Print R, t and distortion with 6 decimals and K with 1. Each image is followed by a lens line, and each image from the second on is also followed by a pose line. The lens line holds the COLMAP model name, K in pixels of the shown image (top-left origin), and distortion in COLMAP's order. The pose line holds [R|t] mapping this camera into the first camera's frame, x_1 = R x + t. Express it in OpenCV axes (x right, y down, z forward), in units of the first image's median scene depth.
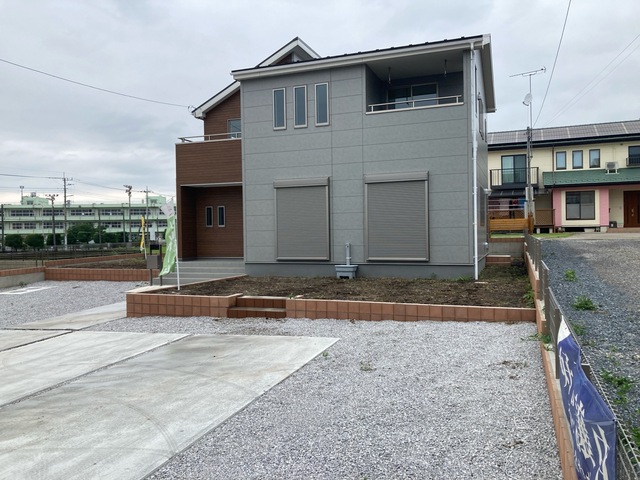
lens RADIAL K [[521.5, 0, 323.9], [0, 521.5, 239.1], [0, 0, 1]] dist [0.045956, -0.026085]
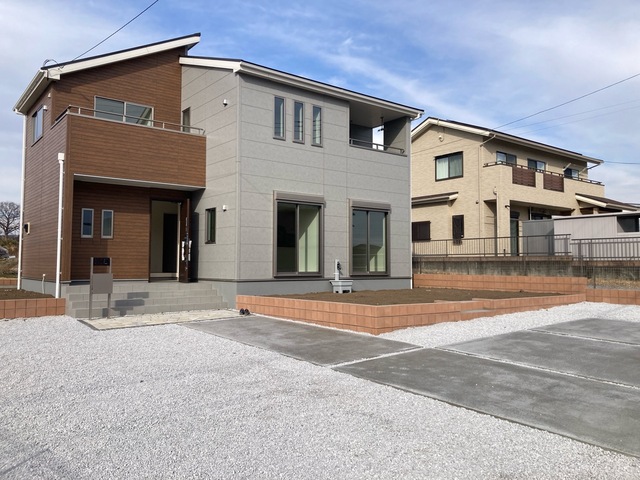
lens RADIAL K [[521.5, 0, 319.8], [0, 521.5, 237.8], [0, 0, 1]] dist [0.045956, -0.026085]
pose [[0.517515, 0.059757, 0.853585, -0.889776], [0.001210, 0.997506, -0.070565, 0.038306], [-0.855673, 0.037551, 0.516153, 0.478593]]
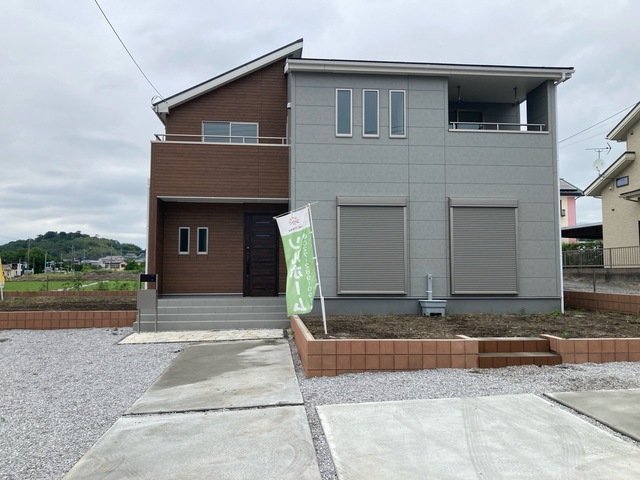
lens RADIAL K [[521.5, 0, 322.0], [0, 521.5, 238.9], [0, 0, 1]] dist [0.045956, -0.026085]
pose [[0.898262, 0.044291, 0.437223, -0.497505], [-0.008356, 0.996450, -0.083774, 0.023336], [-0.439381, 0.071598, 0.895443, 0.297694]]
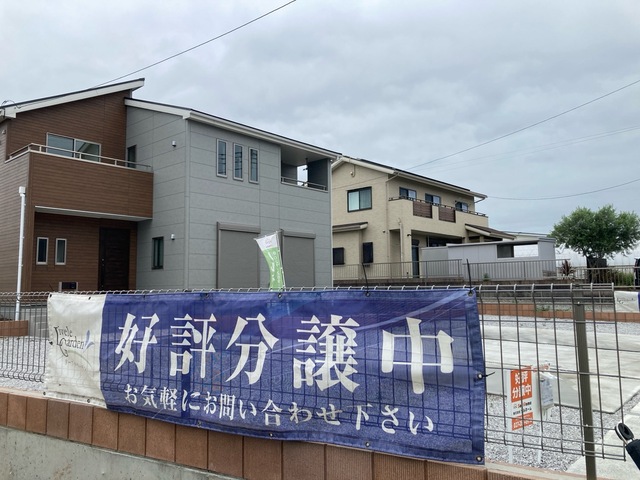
lens RADIAL K [[521.5, 0, 317.2], [0, 521.5, 239.7], [0, 0, 1]] dist [0.045956, -0.026085]
pose [[0.362361, 0.100436, 0.926611, -1.059915], [0.018417, 0.993211, -0.114858, 0.050801], [-0.931856, 0.058685, 0.358051, 0.457917]]
